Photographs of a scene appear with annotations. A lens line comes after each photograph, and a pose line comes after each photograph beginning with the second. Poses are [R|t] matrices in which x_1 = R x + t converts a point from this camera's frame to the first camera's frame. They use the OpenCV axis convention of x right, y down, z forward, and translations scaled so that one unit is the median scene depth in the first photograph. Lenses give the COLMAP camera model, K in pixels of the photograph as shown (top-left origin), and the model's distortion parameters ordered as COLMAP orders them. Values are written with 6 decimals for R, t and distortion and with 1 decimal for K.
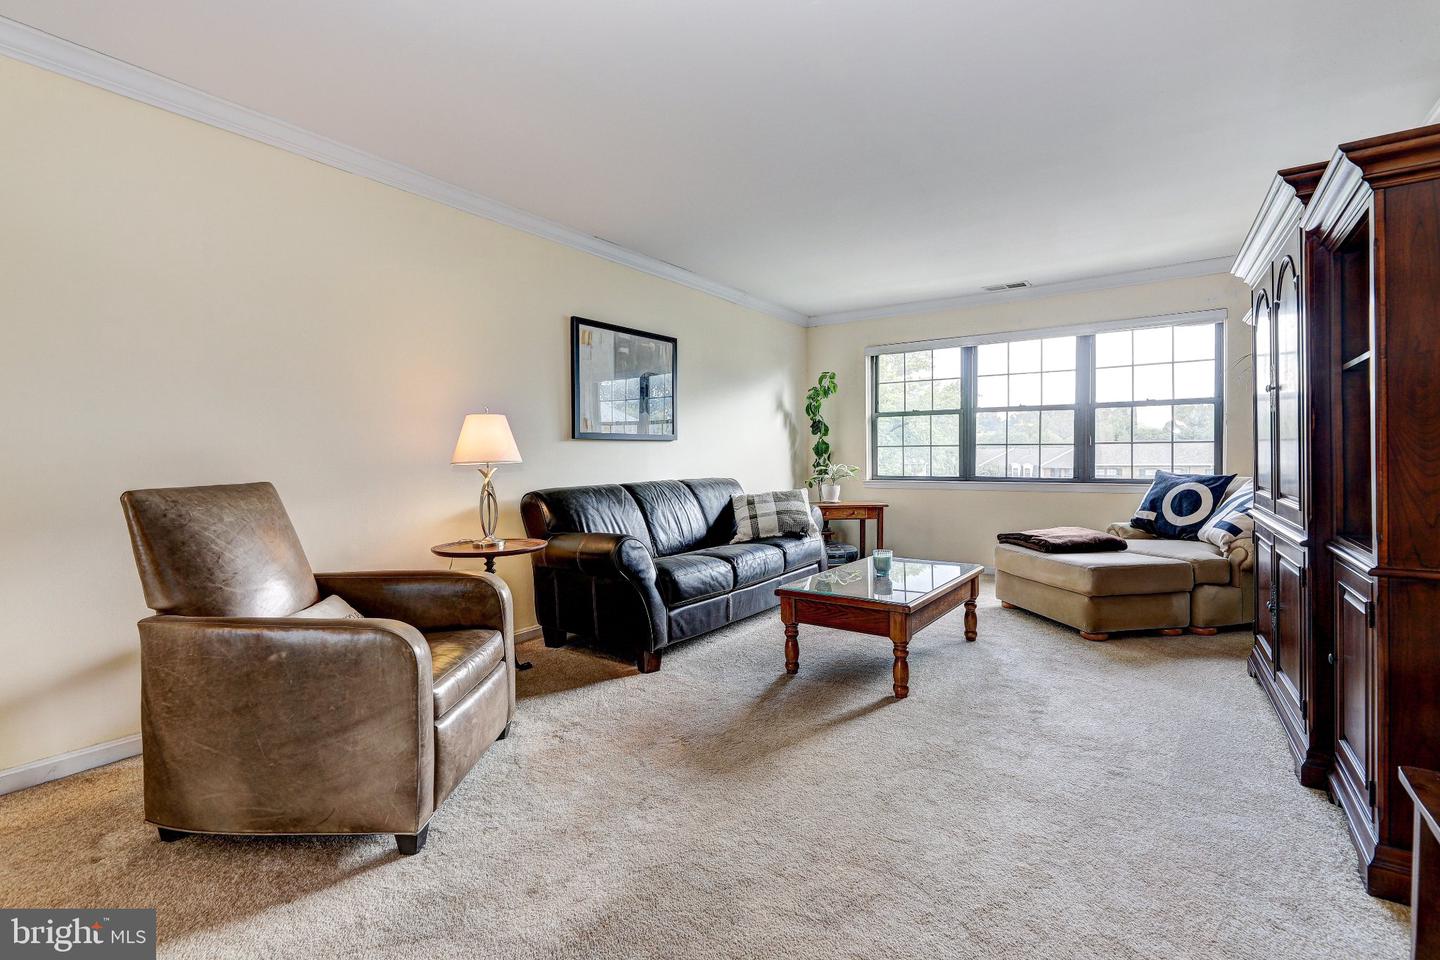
lens RADIAL K [[653.0, 0, 764.9], [0, 653.0, 455.8], [0, 0, 1]] dist [-0.000772, -0.000251]
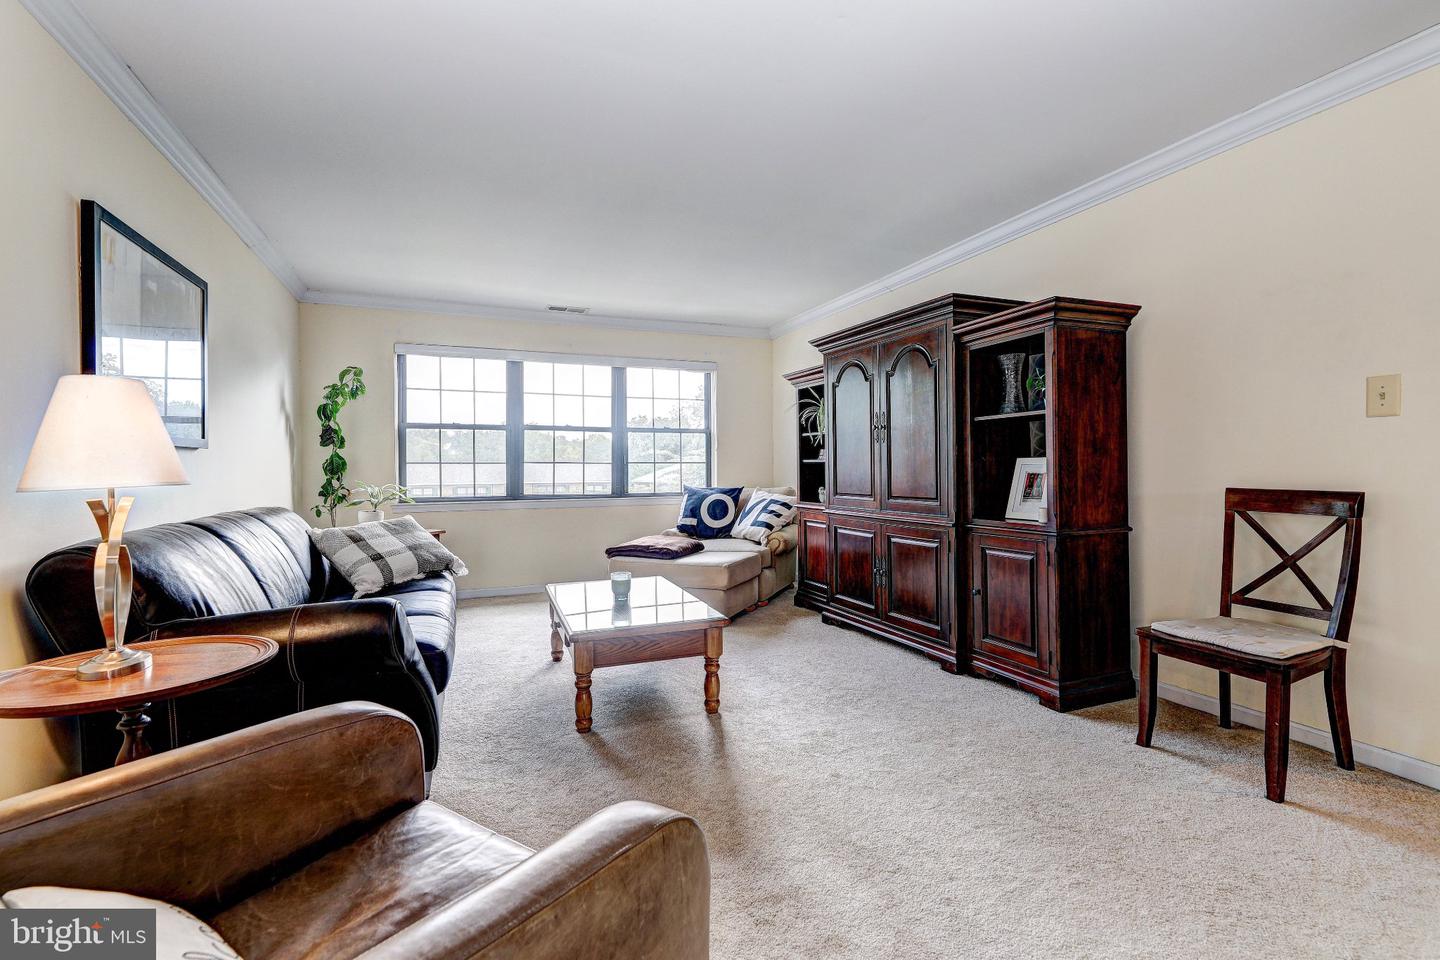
lens RADIAL K [[629.8, 0, 746.1], [0, 629.8, 468.0], [0, 0, 1]] dist [0.001415, -0.000659]
pose [[0.561200, 0.006097, 0.827658, -0.365535], [0.003486, 0.999947, -0.009730, 0.002390], [-0.827673, 0.008346, 0.561148, 0.263749]]
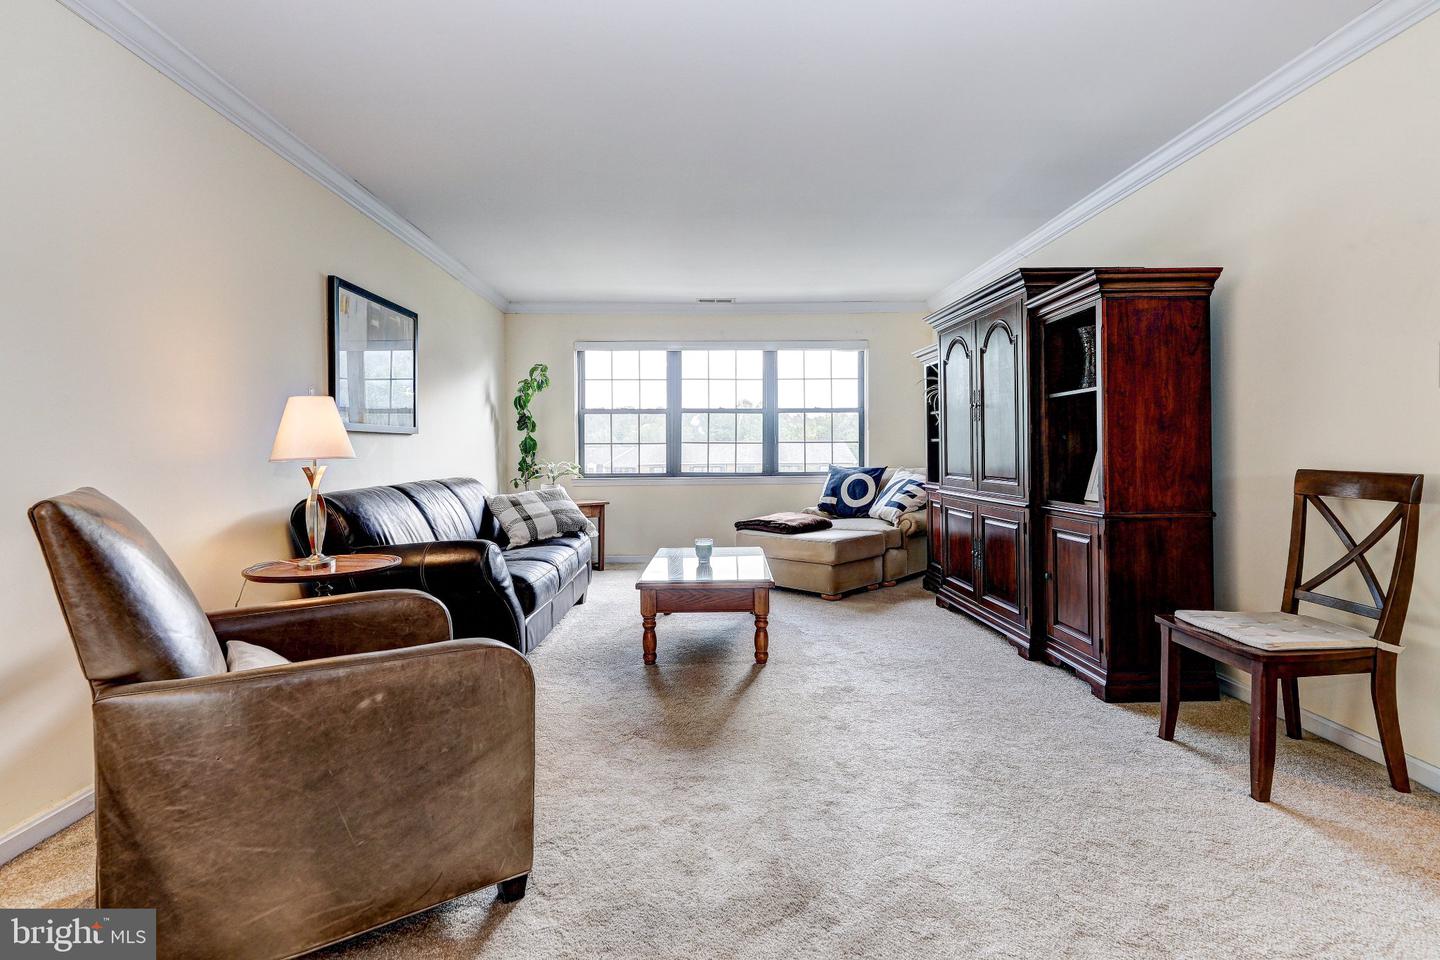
lens RADIAL K [[687.0, 0, 755.2], [0, 687.0, 448.5], [0, 0, 1]] dist [0.001755, 0.000055]
pose [[0.809455, 0.004306, 0.587166, -0.325813], [0.001485, 0.999955, -0.009379, 0.004313], [-0.587180, 0.008464, 0.809412, 0.021369]]
